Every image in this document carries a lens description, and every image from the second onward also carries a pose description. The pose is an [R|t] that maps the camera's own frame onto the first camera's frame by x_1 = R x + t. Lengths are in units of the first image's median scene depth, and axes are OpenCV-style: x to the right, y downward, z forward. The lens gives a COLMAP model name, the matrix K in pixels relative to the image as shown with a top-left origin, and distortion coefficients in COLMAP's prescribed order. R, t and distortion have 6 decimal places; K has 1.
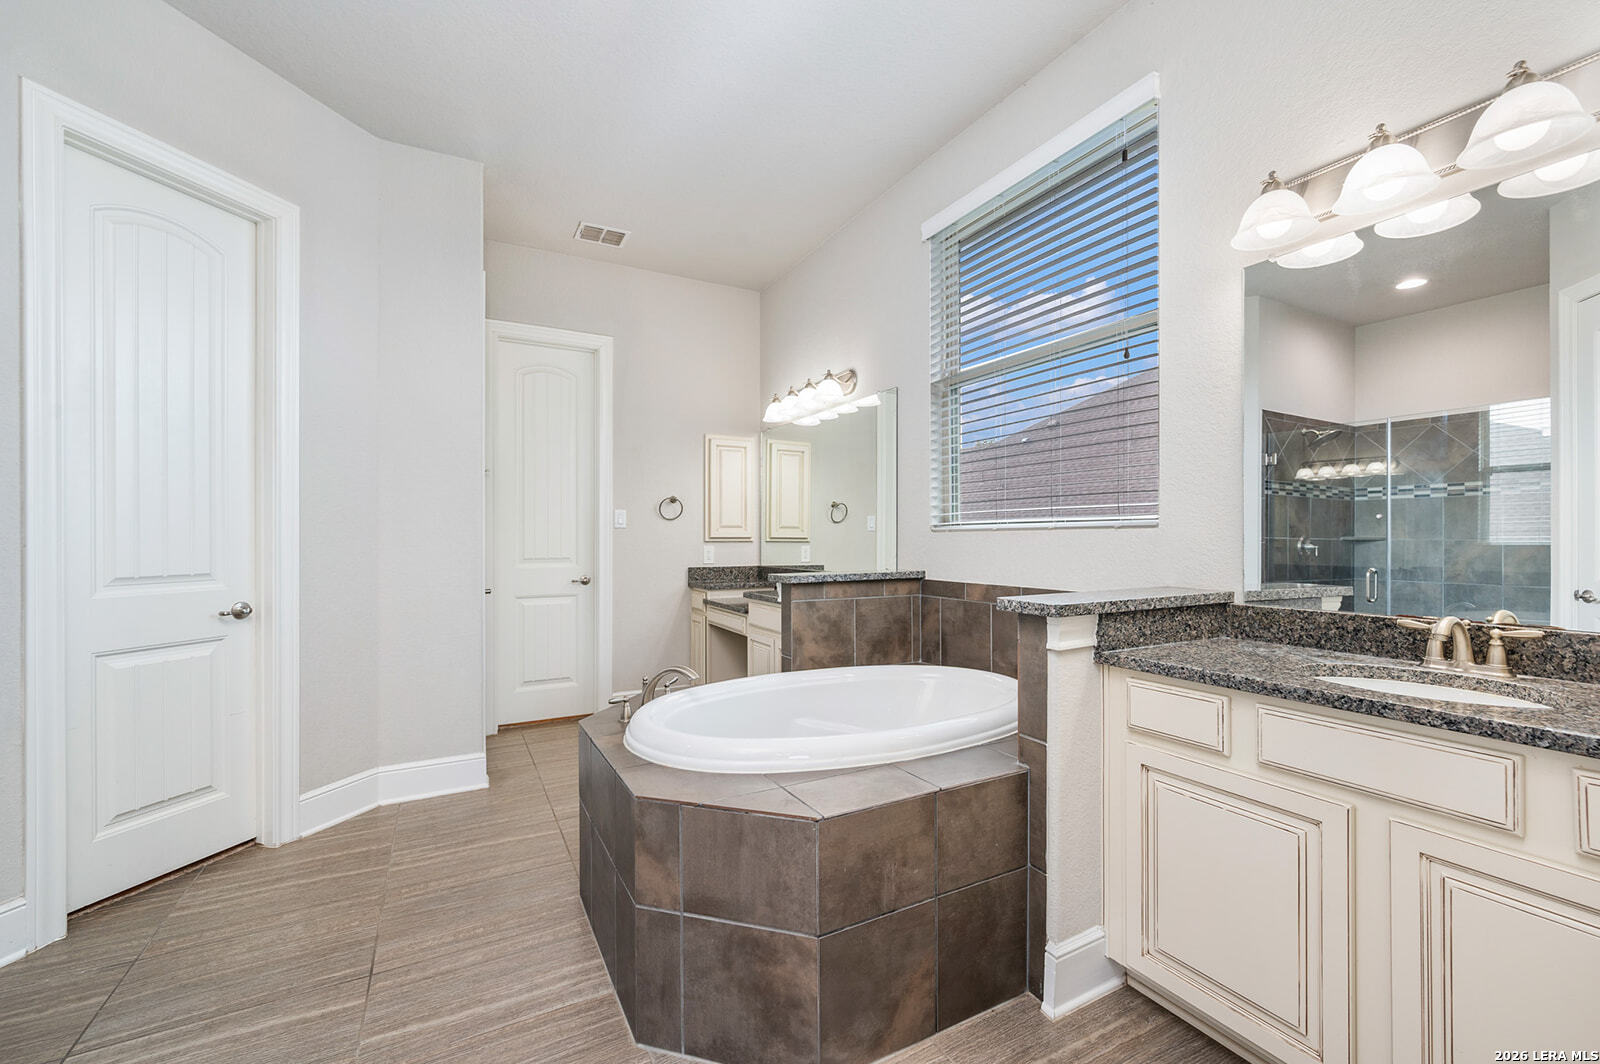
lens RADIAL K [[707.4, 0, 812.1], [0, 707.4, 533.0], [0, 0, 1]] dist [0.004834, 0.000166]
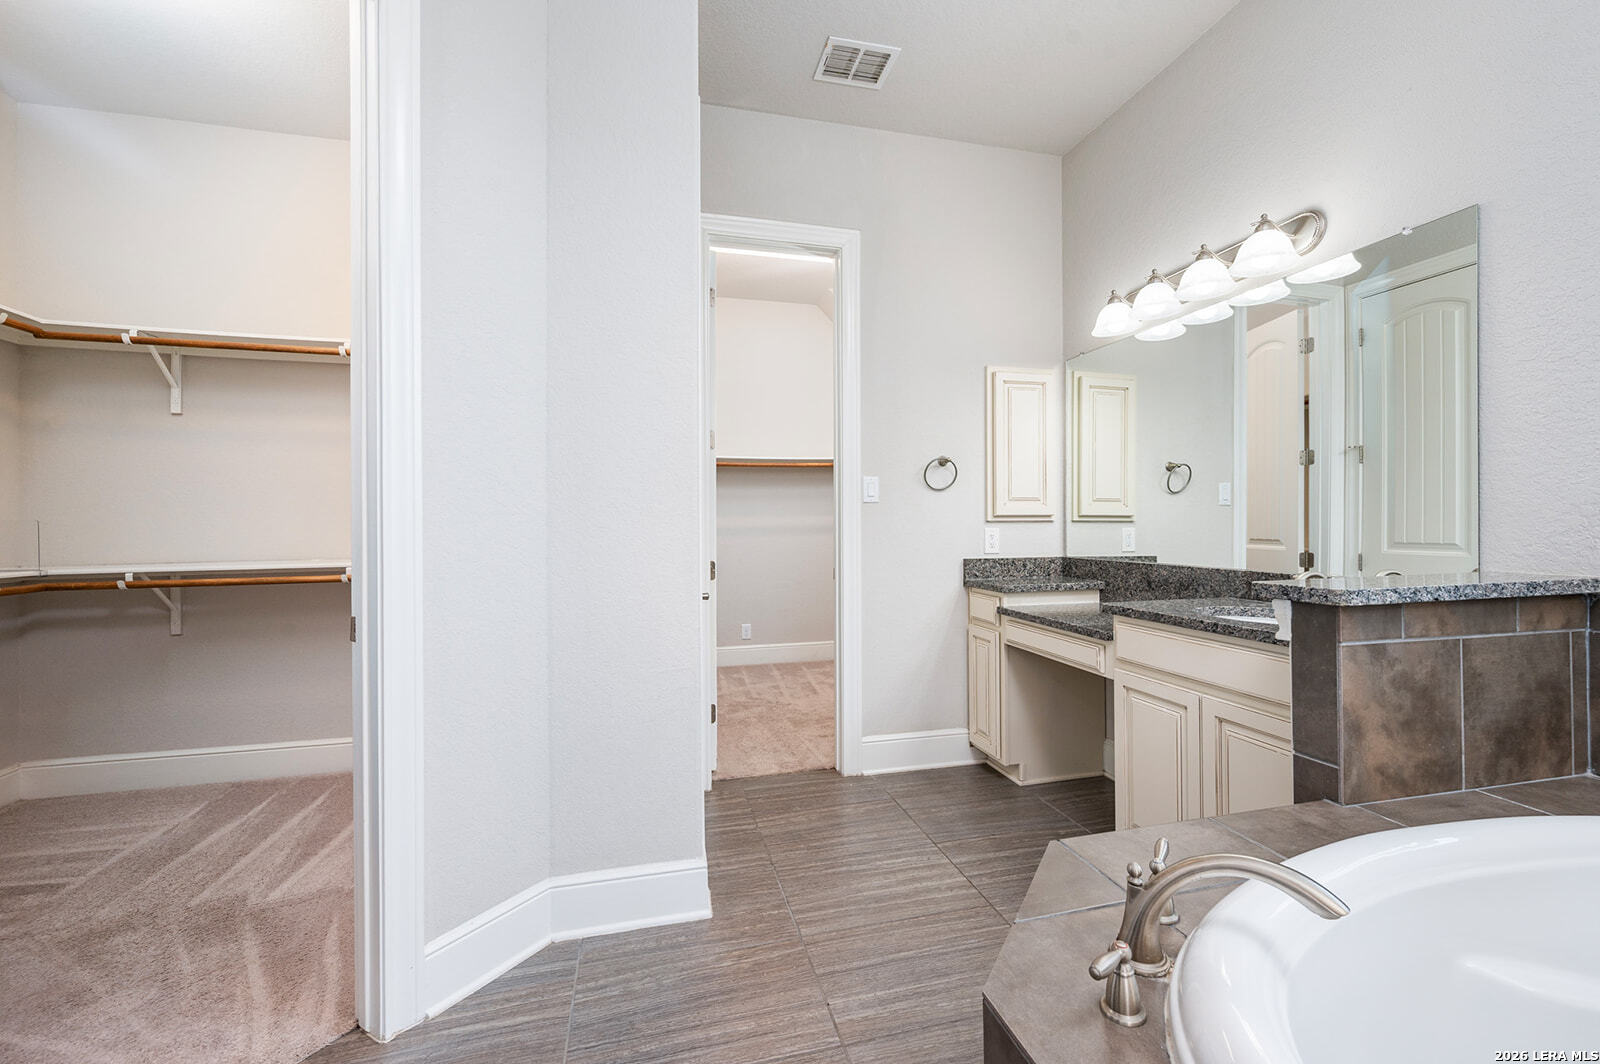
lens RADIAL K [[663.8, 0, 803.2], [0, 663.8, 521.4], [0, 0, 1]] dist [-0.010635, 0.000009]
pose [[0.970722, -0.004890, -0.240154, -0.197755], [0.005737, 0.999980, 0.002828, 0.010832], [0.240136, -0.004123, 0.970731, 0.381570]]
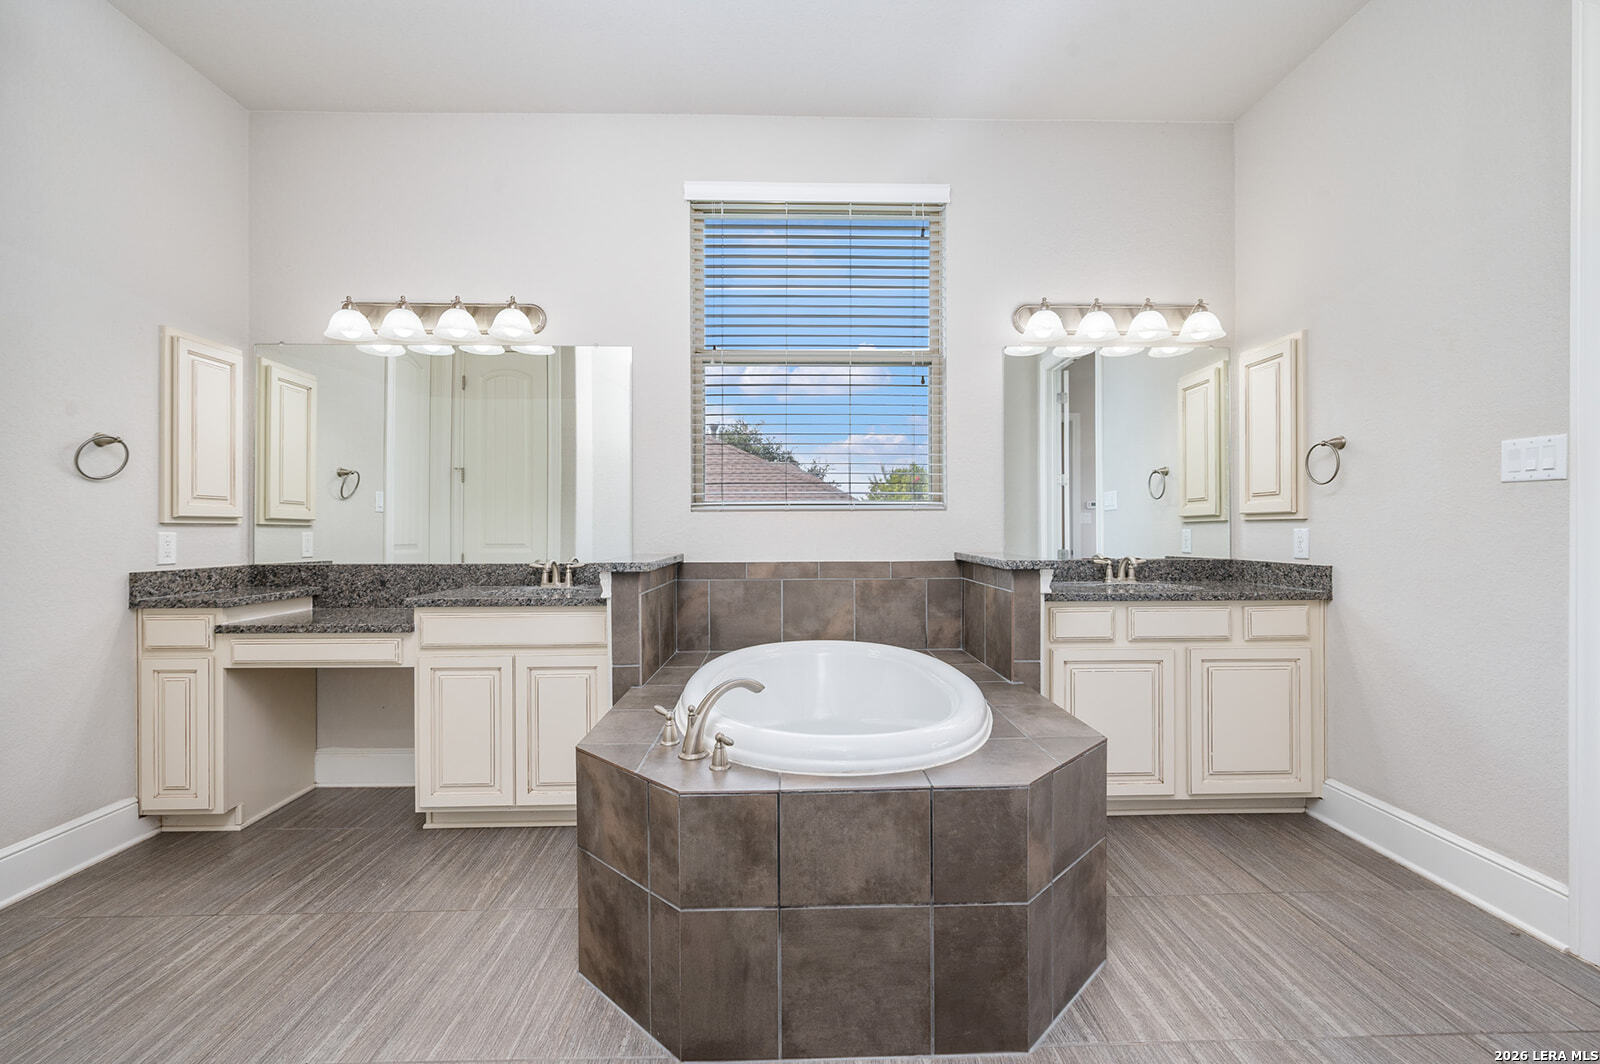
lens RADIAL K [[707.4, 0, 815.1], [0, 707.4, 537.4], [0, 0, 1]] dist [0.004834, 0.000166]
pose [[0.422410, -0.009697, 0.906353, -0.503832], [-0.002950, 0.999923, 0.012073, 0.016964], [-0.906400, -0.007773, 0.422349, 0.367197]]
